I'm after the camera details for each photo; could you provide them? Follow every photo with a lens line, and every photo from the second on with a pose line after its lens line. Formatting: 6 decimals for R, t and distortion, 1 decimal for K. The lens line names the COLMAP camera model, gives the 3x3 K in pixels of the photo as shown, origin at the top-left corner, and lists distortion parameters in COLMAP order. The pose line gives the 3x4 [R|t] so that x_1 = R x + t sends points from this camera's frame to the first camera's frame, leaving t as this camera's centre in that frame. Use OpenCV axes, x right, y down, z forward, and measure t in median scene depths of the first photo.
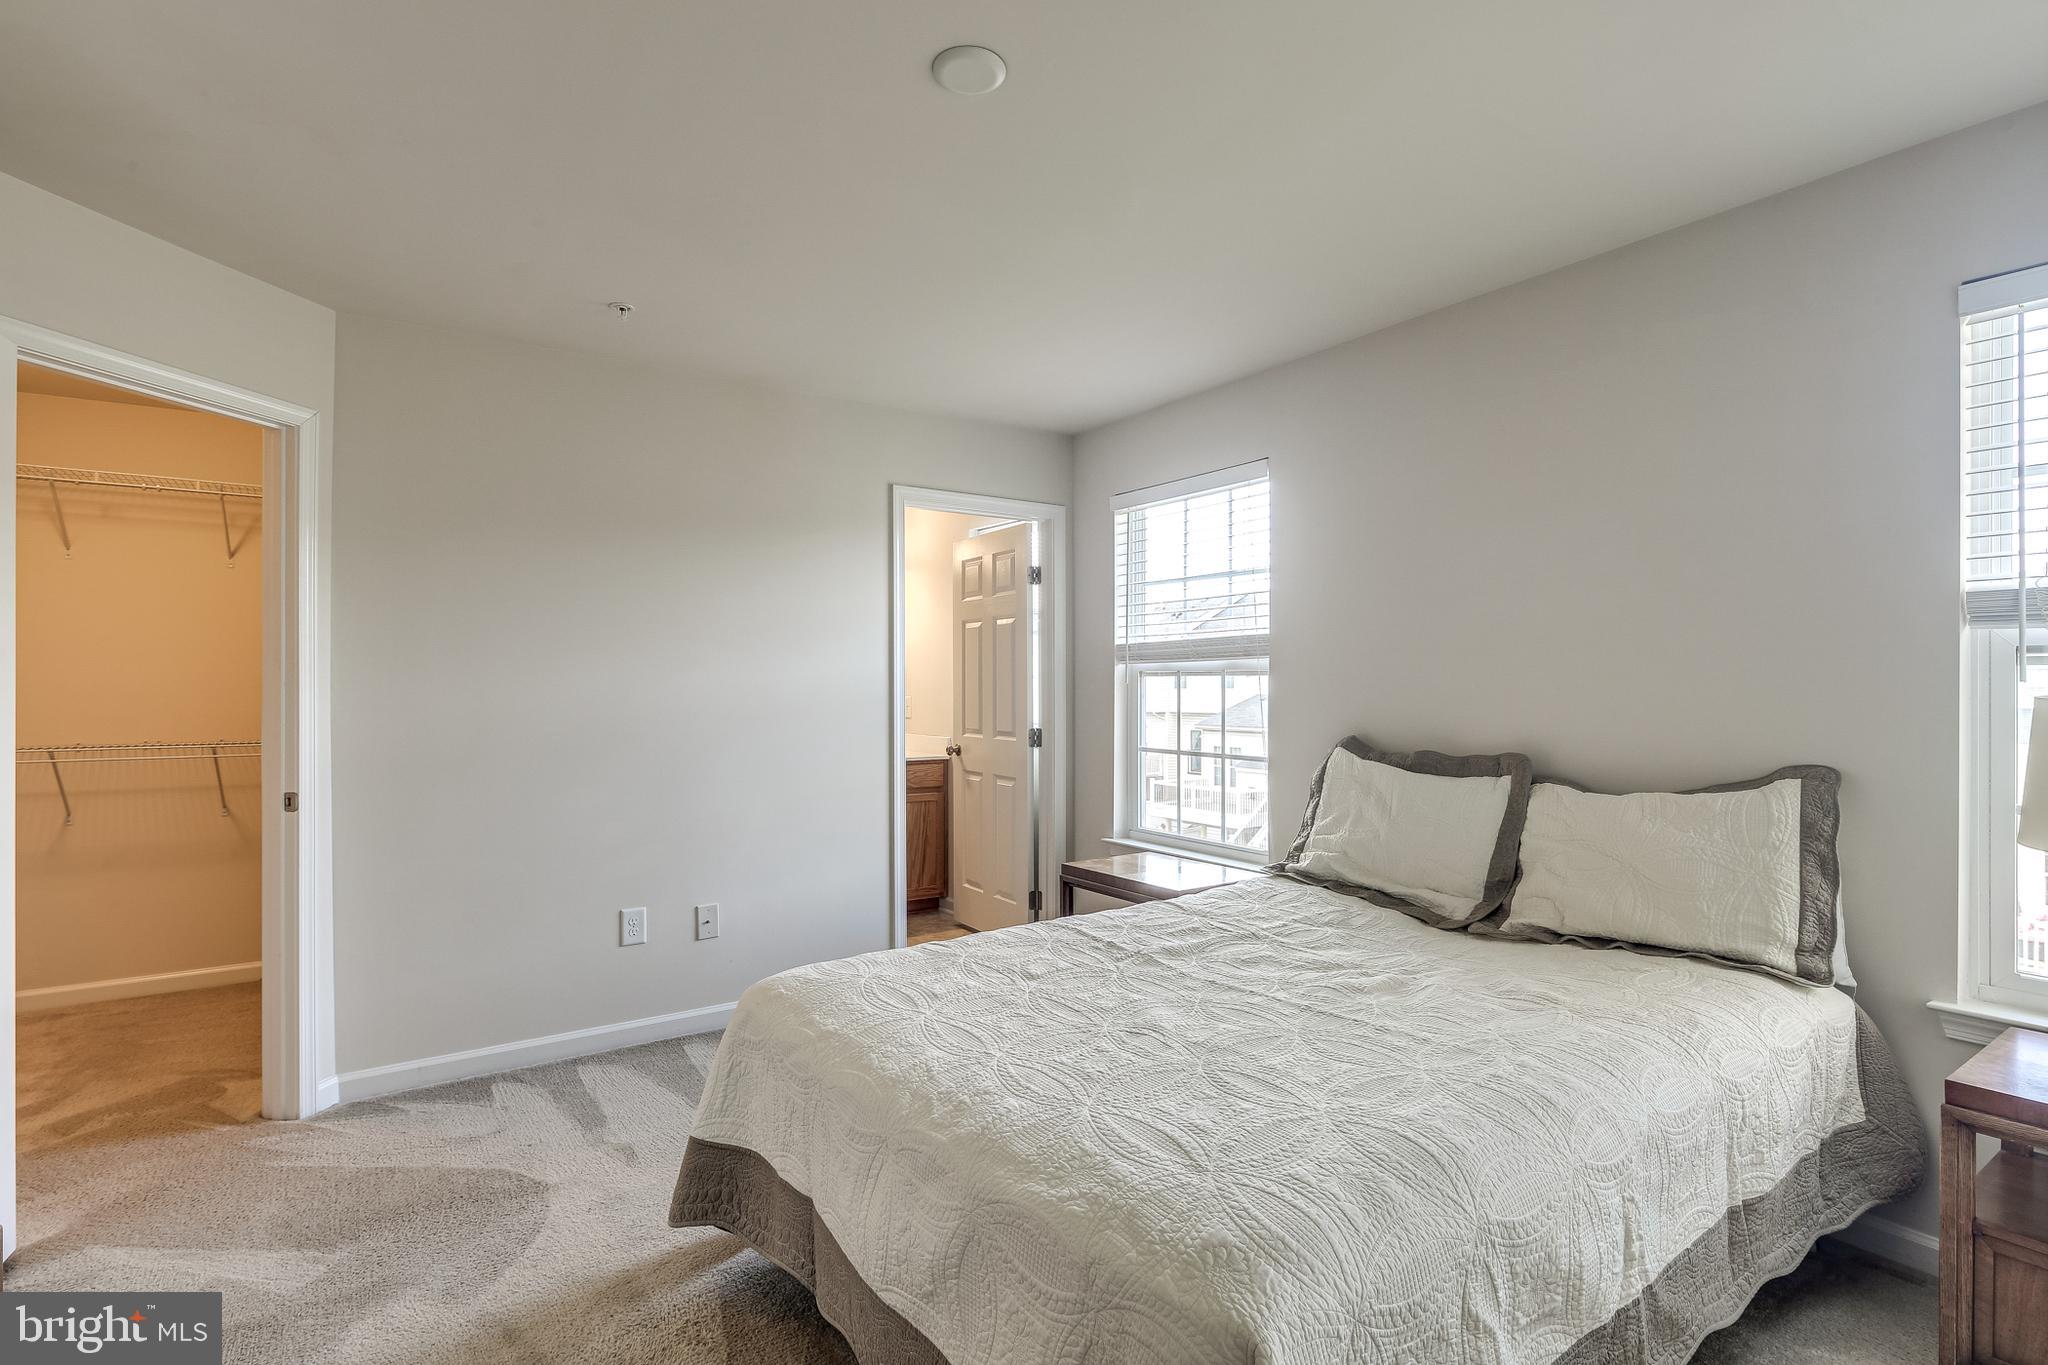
lens RADIAL K [[1006.9, 0, 1021.1], [0, 1006.9, 695.0], [0, 0, 1]] dist [0.004813, -0.003981]
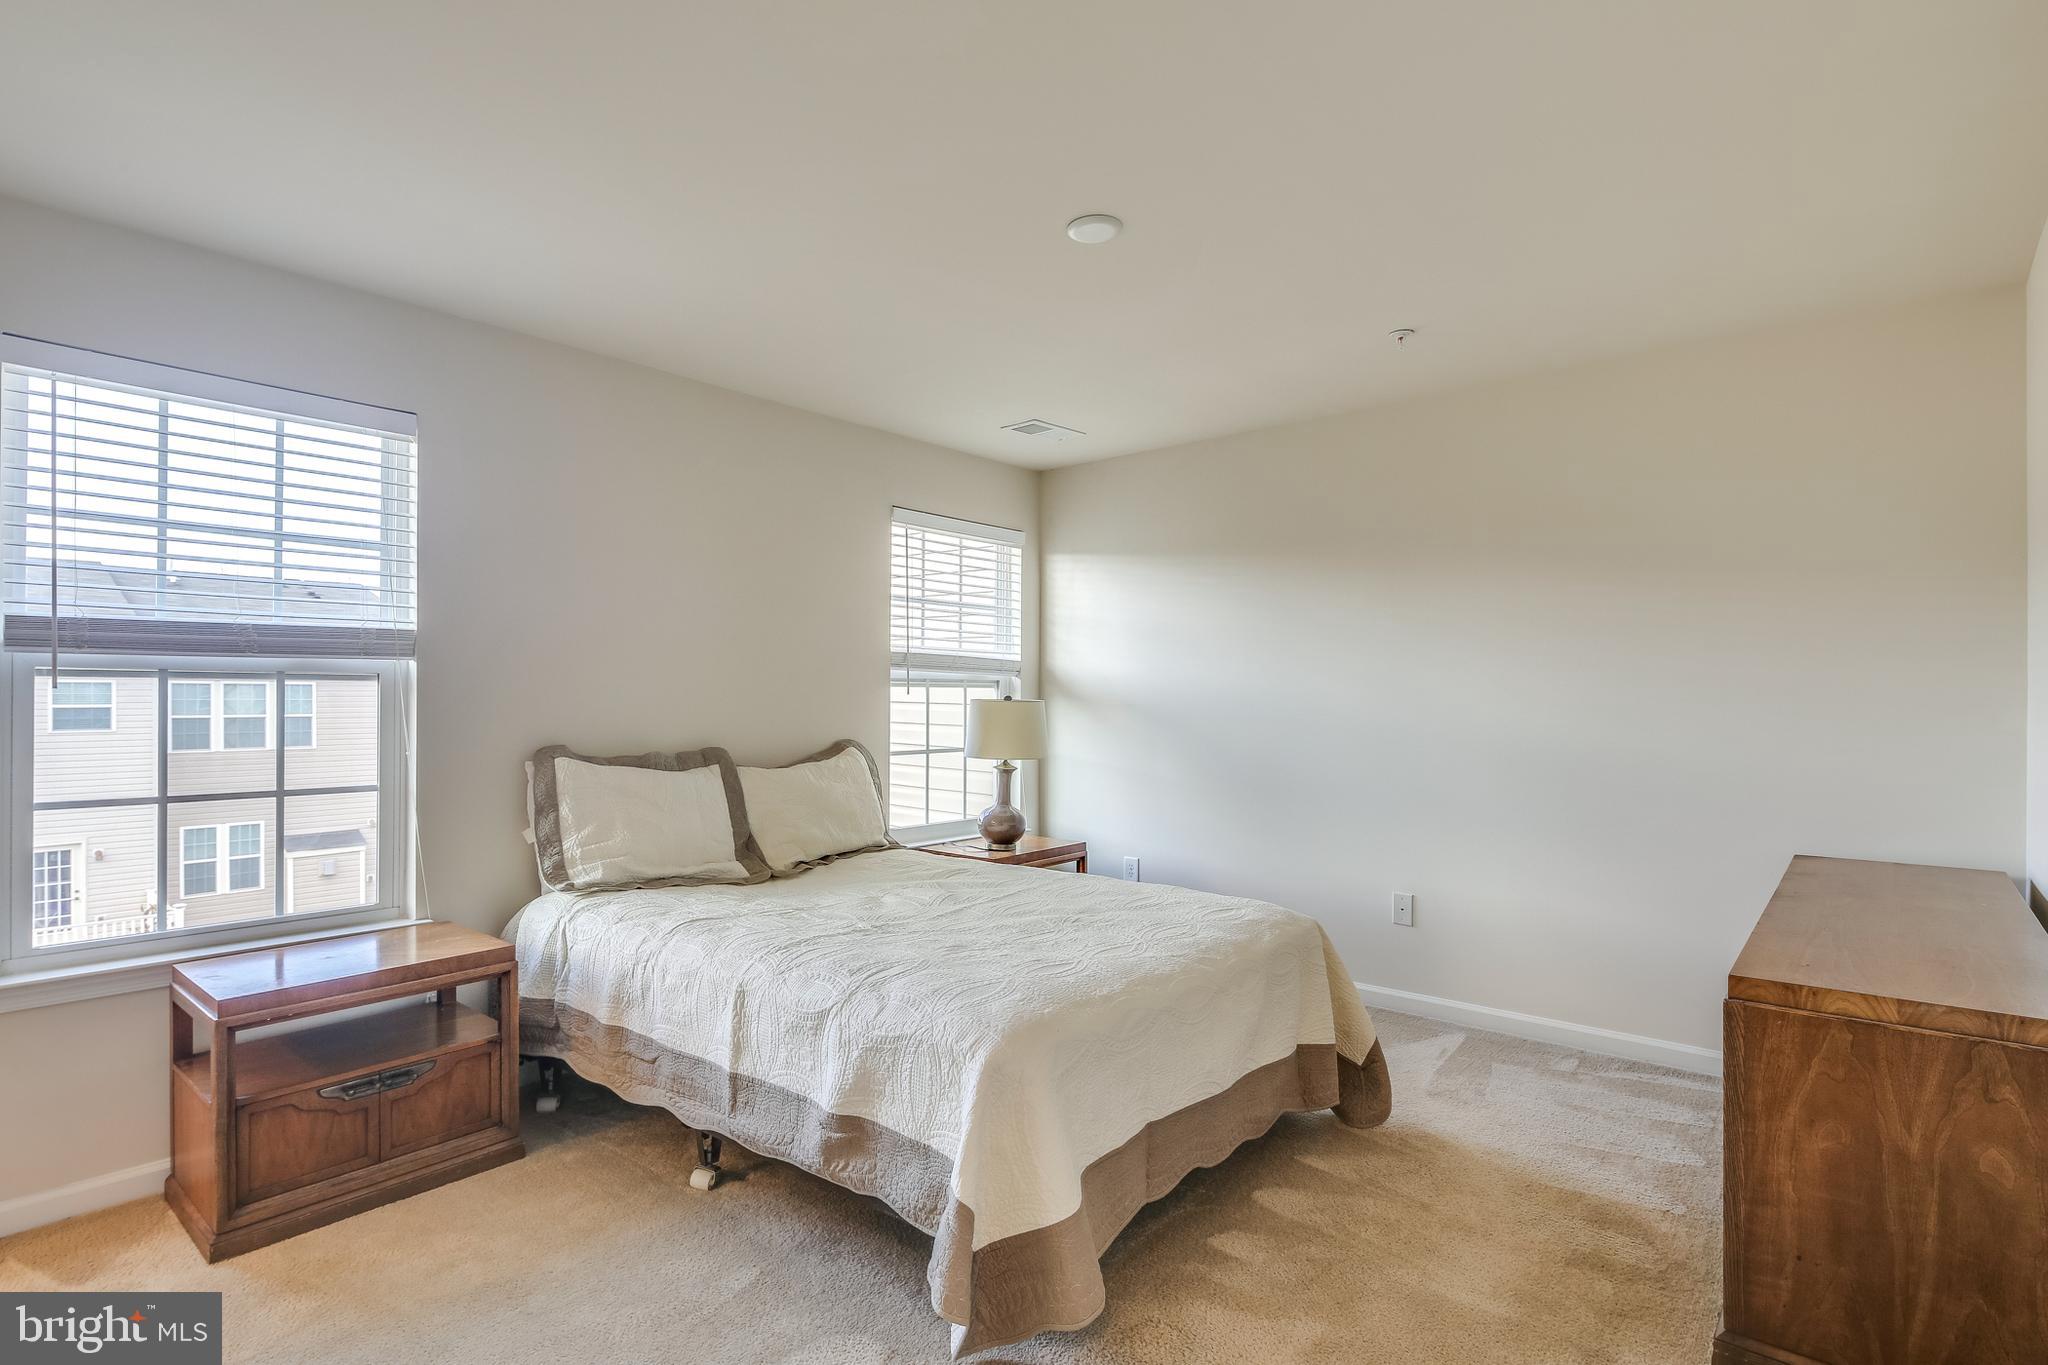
lens RADIAL K [[1006.9, 0, 1008.0], [0, 1006.9, 697.3], [0, 0, 1]] dist [0.004813, -0.003981]
pose [[-0.261510, 0.010897, 0.965139, -0.660045], [0.016402, 0.999842, -0.006845, 0.006874], [-0.965061, 0.014040, -0.261647, 0.747933]]
